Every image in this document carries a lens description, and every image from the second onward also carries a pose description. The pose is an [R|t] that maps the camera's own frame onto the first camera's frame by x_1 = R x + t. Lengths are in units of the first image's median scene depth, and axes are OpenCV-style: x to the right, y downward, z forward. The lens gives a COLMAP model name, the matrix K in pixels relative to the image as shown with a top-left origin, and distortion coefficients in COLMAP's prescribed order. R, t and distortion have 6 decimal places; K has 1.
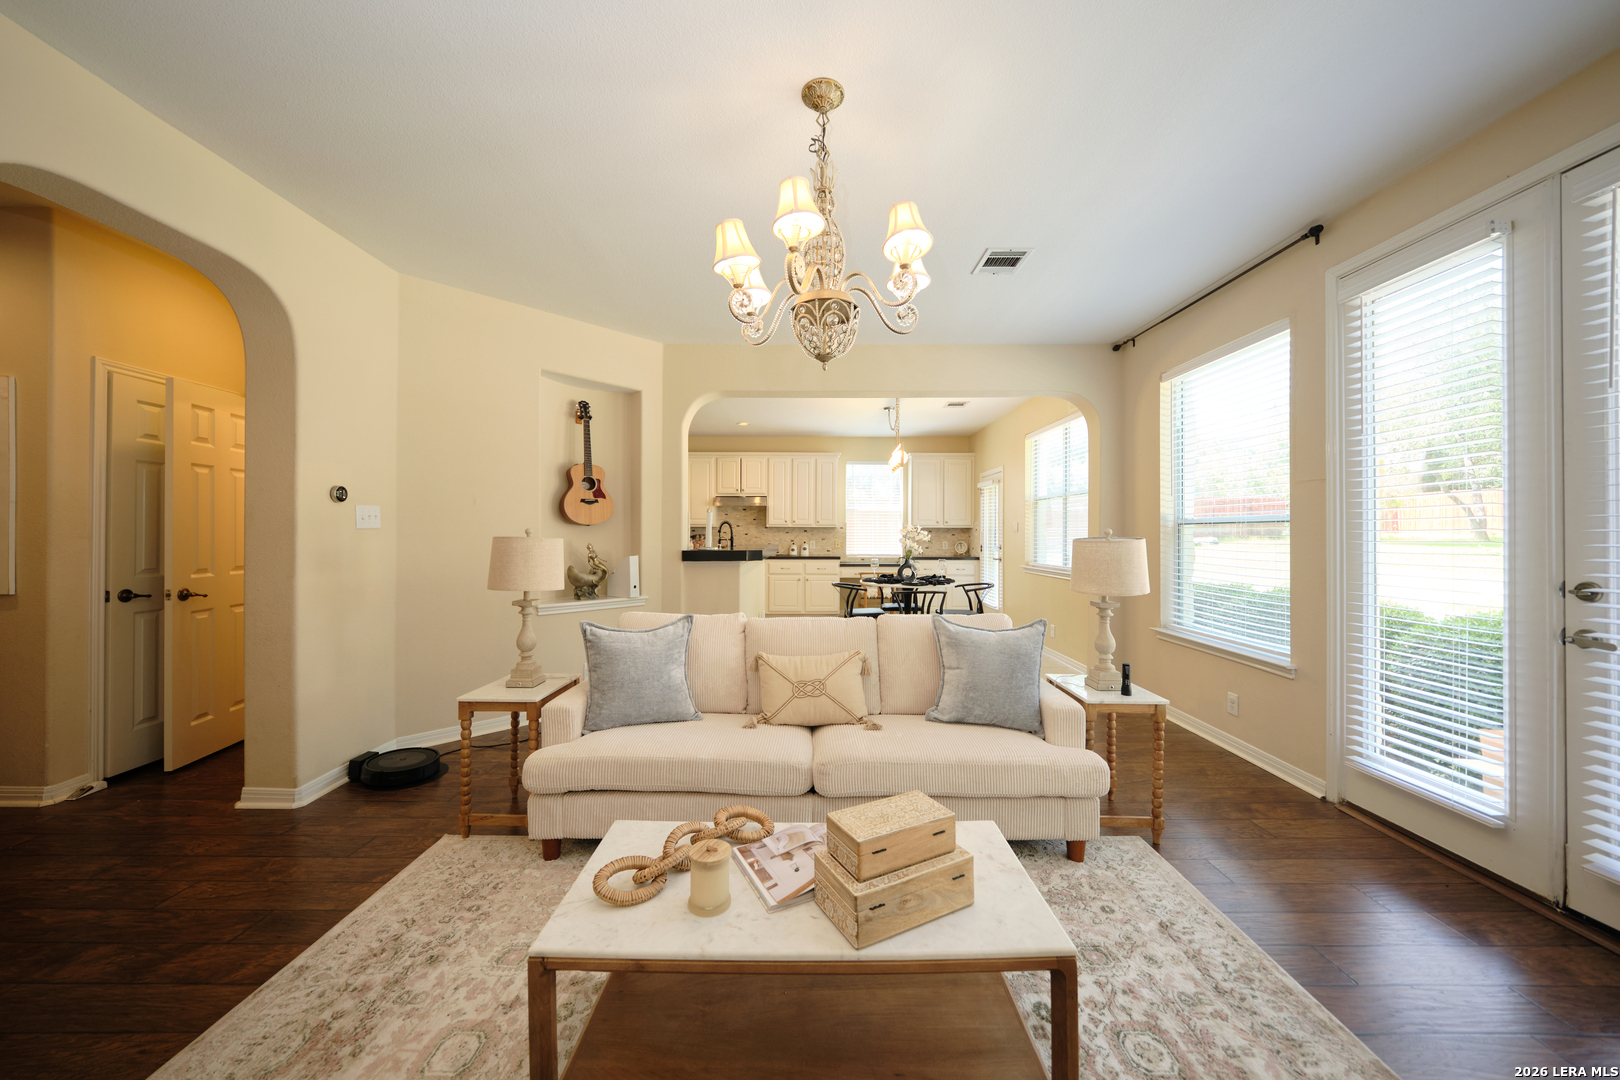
lens RADIAL K [[572.3, 0, 808.8], [0, 572.3, 532.6], [0, 0, 1]] dist [-0.007445, -0.000440]
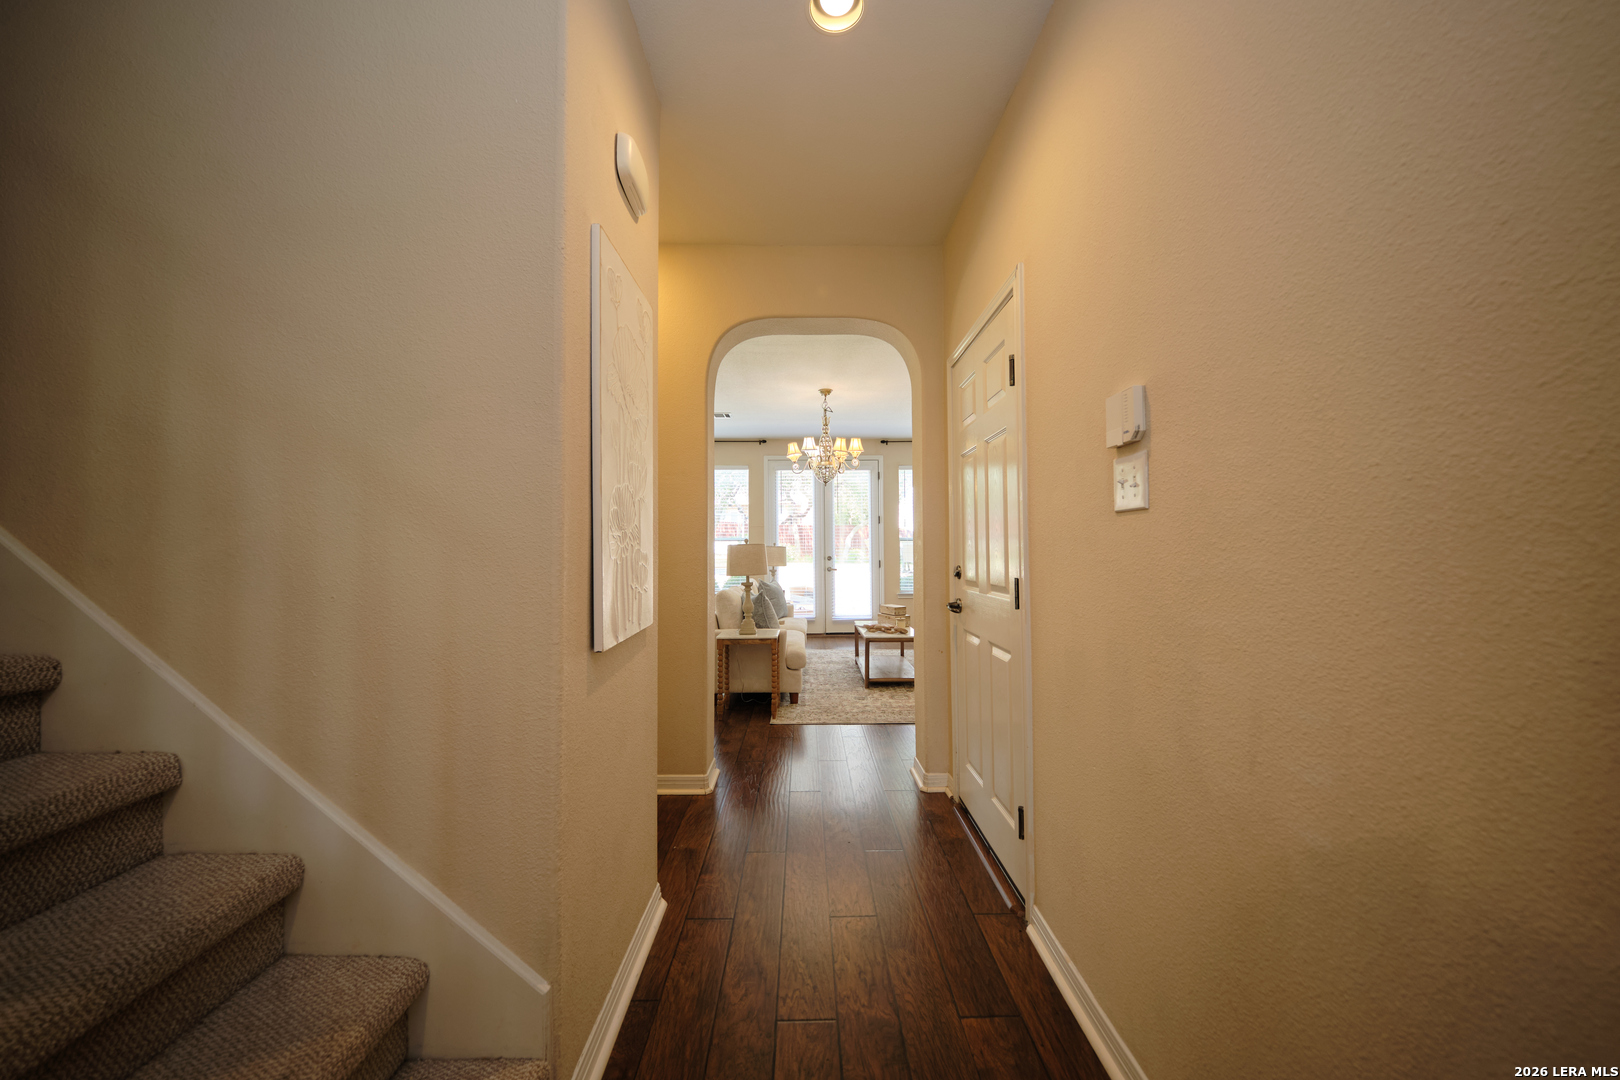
lens RADIAL K [[572.3, 0, 808.8], [0, 572.3, 532.6], [0, 0, 1]] dist [-0.007445, -0.000440]
pose [[-0.002916, 0.026571, 0.999643, -1.896624], [0.001272, 0.999646, -0.026567, 0.014165], [-0.999995, 0.001194, -0.002949, 0.722923]]
